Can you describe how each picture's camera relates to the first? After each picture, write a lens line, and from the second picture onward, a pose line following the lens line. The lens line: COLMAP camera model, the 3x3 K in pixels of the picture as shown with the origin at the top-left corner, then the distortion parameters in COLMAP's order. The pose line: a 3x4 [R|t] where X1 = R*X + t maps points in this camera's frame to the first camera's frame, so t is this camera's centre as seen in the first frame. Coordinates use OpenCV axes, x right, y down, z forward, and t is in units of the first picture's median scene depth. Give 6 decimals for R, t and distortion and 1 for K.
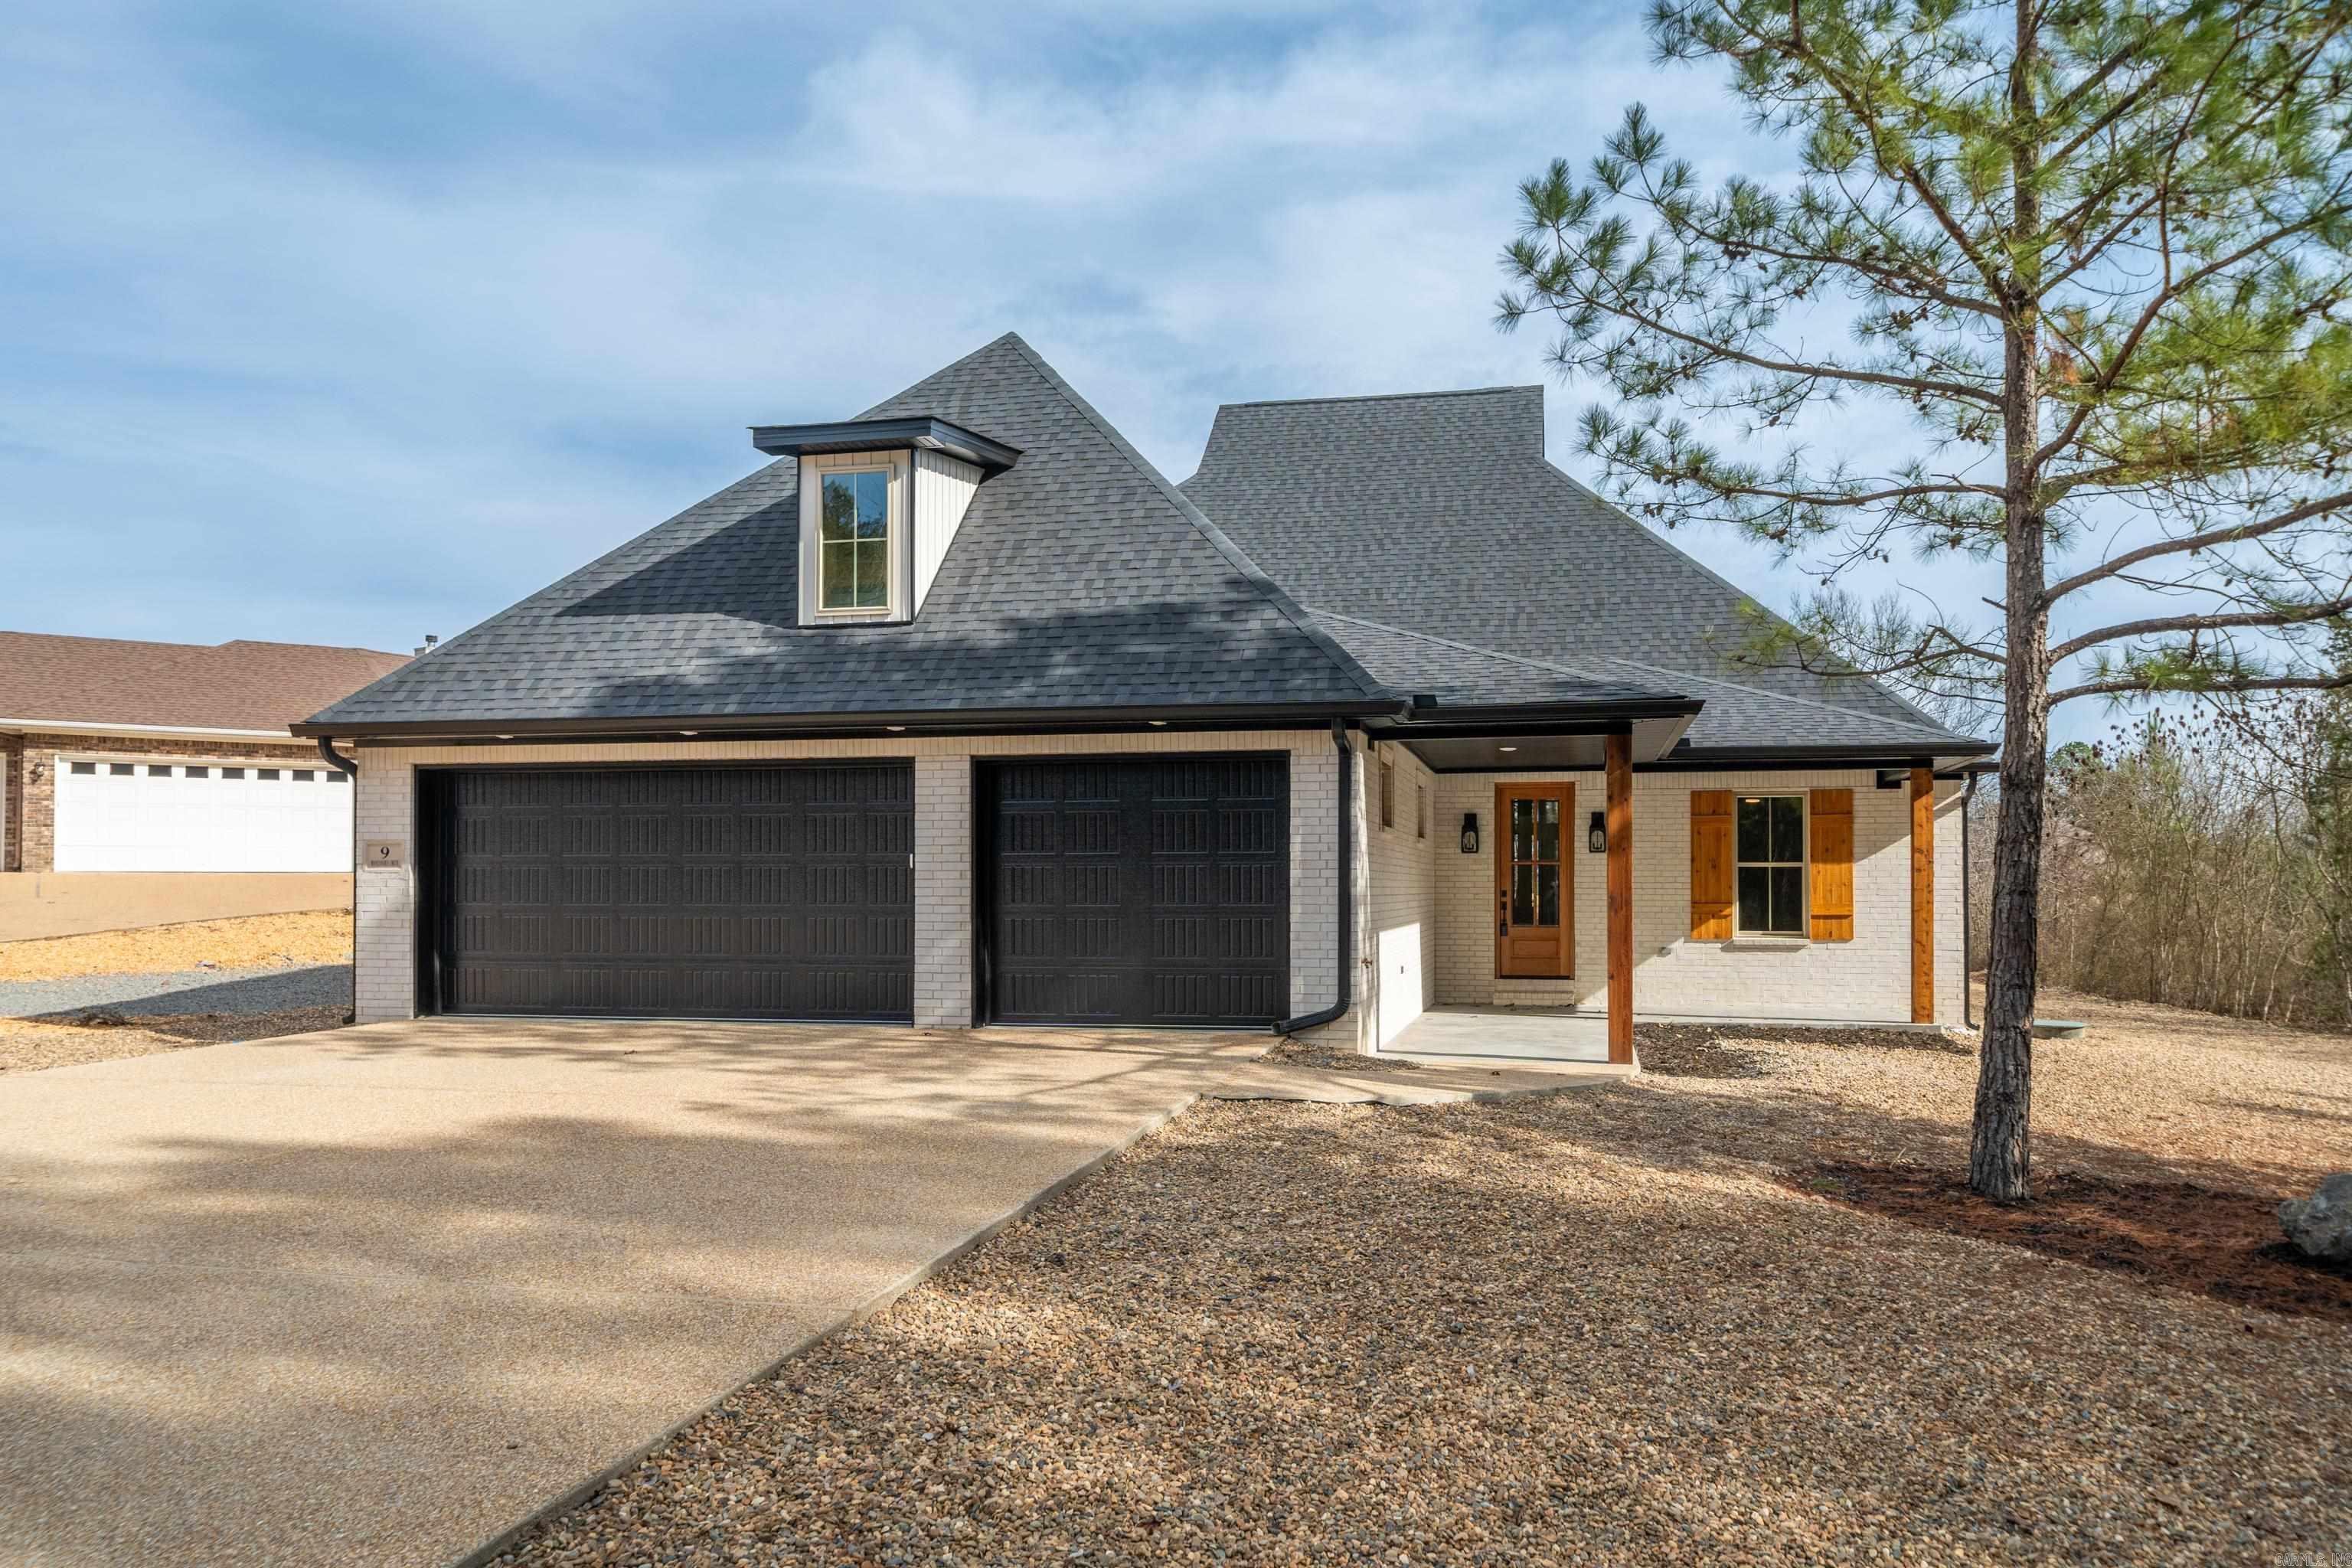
lens RADIAL K [[1597.8, 0, 1183.5], [0, 1597.8, 722.9], [0, 0, 1]] dist [-0.000332, 0.001624]
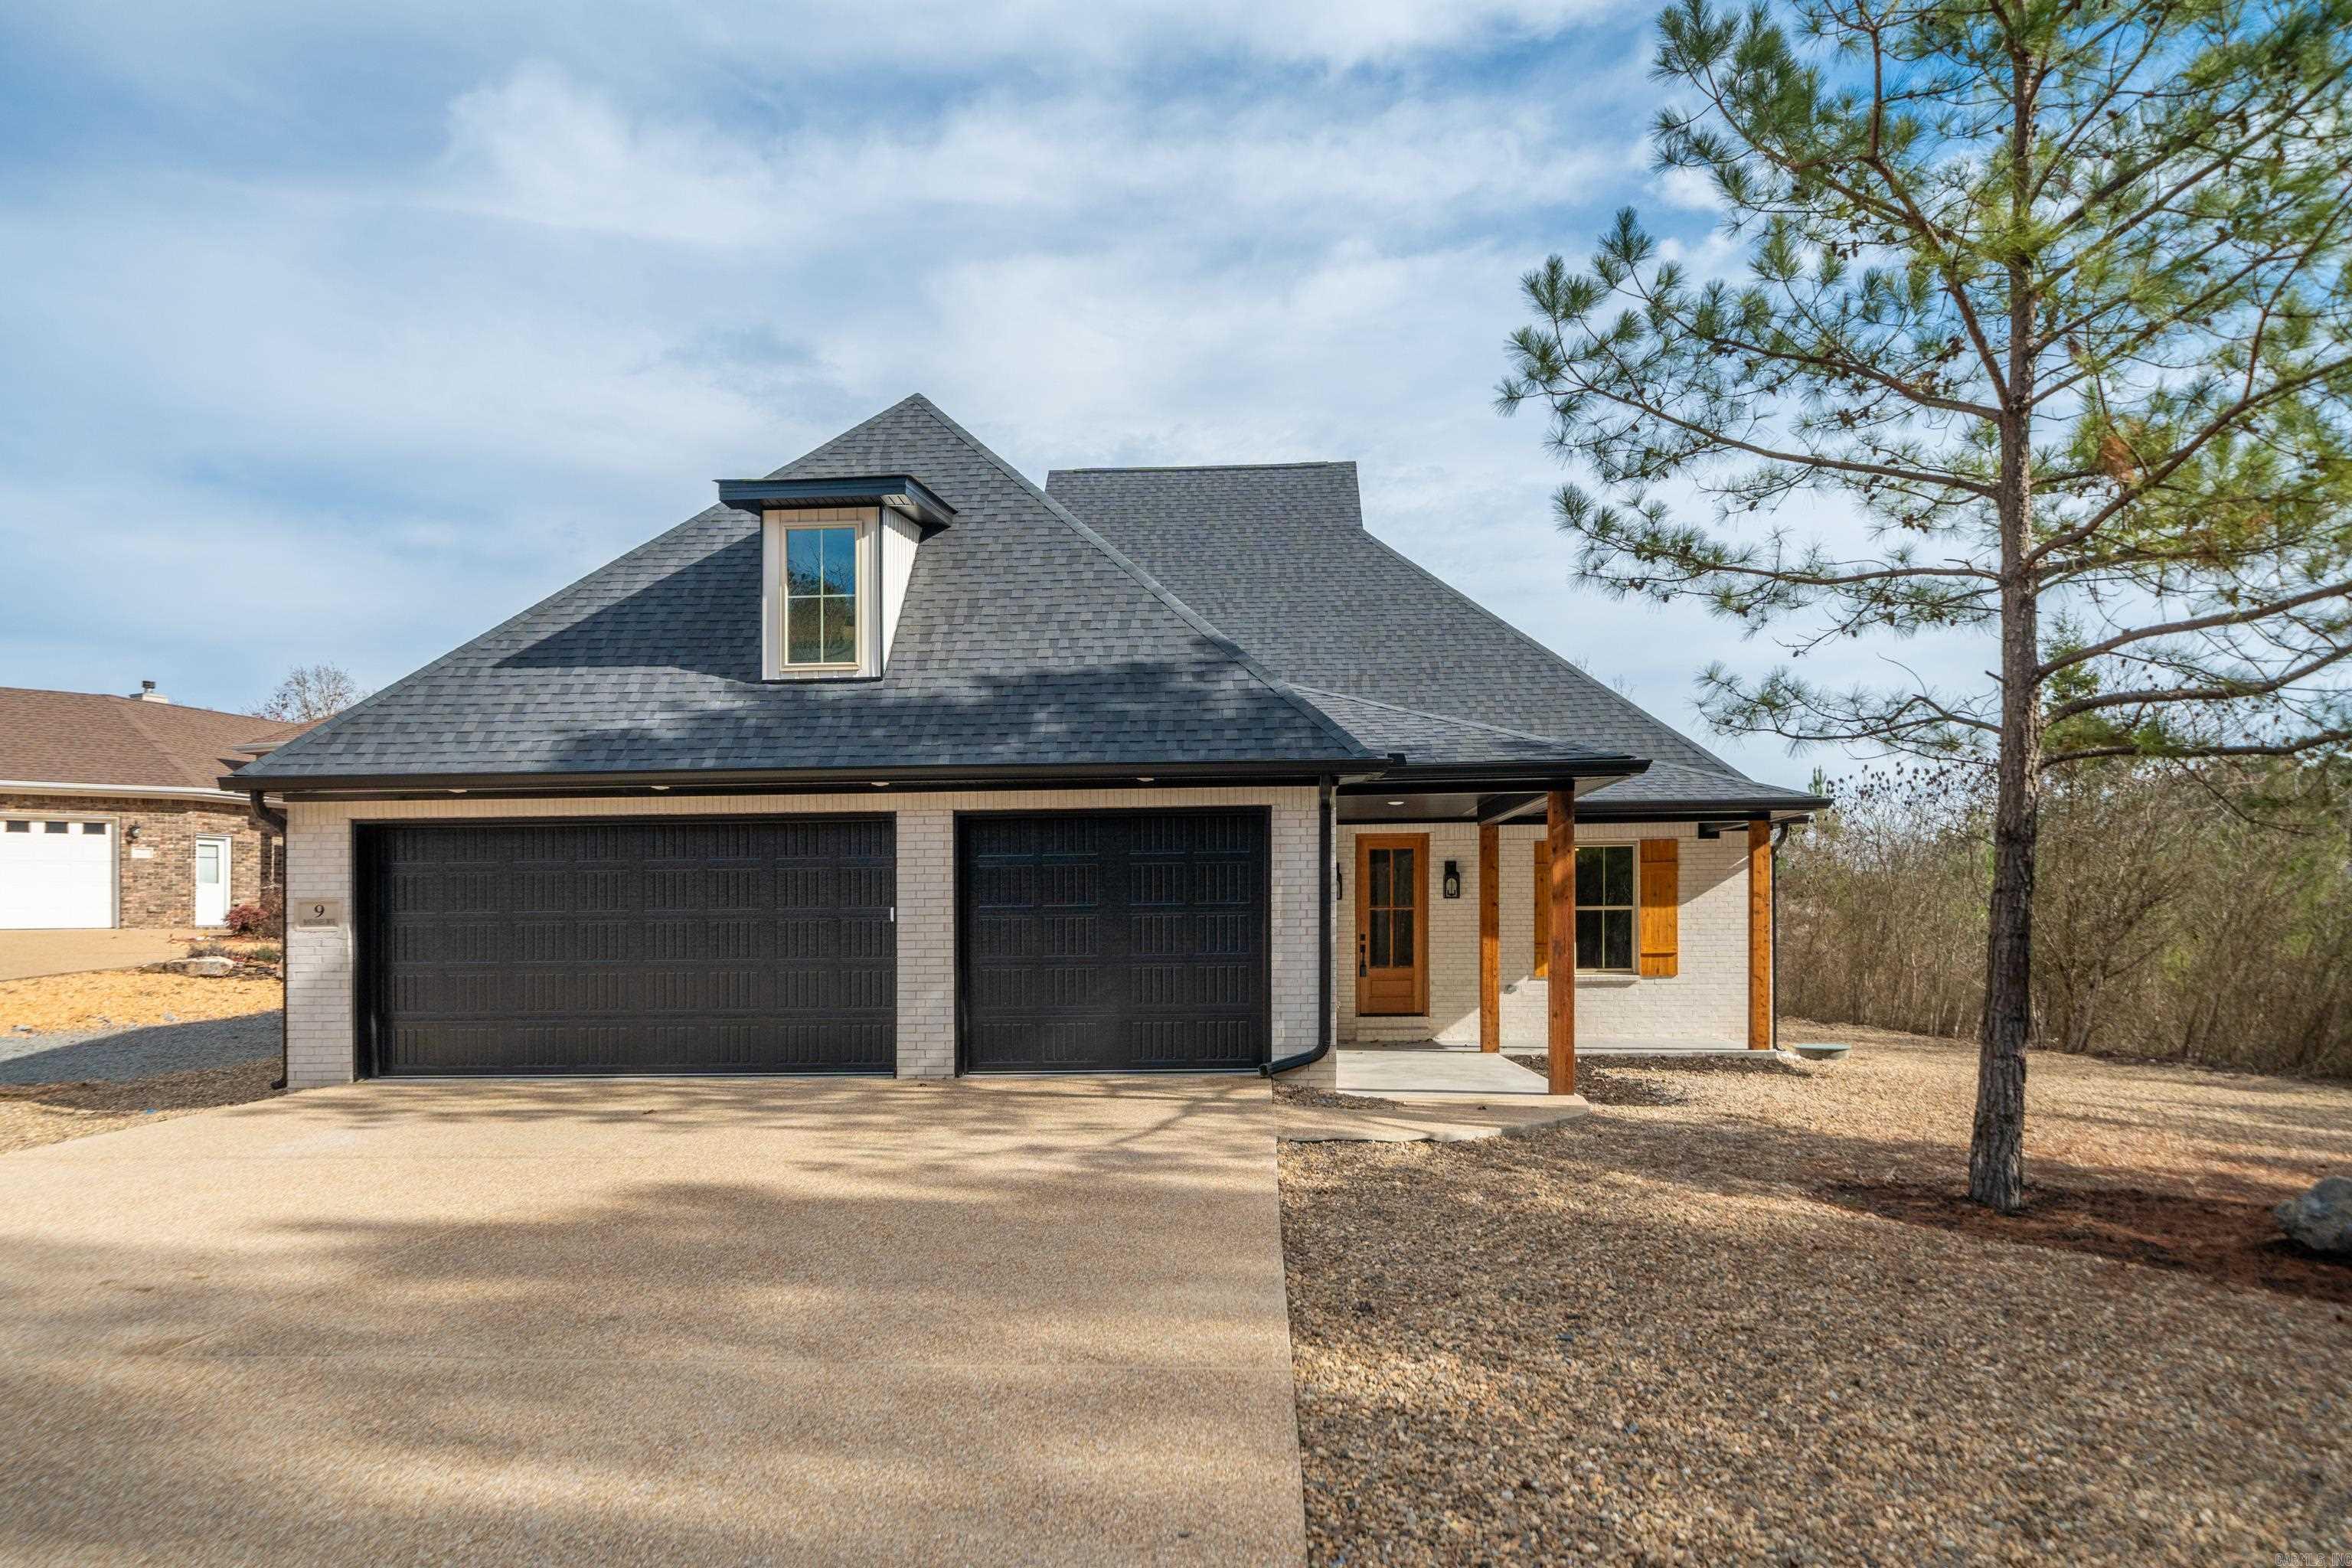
lens RADIAL K [[1520.6, 0, 1176.0], [0, 1520.6, 785.8], [0, 0, 1]] dist [0.000364, 0.003993]
pose [[0.989260, 0.002104, 0.146151, -0.143643], [-0.003170, 0.999970, 0.007062, -0.002795], [-0.146132, -0.007449, 0.989237, 0.021999]]
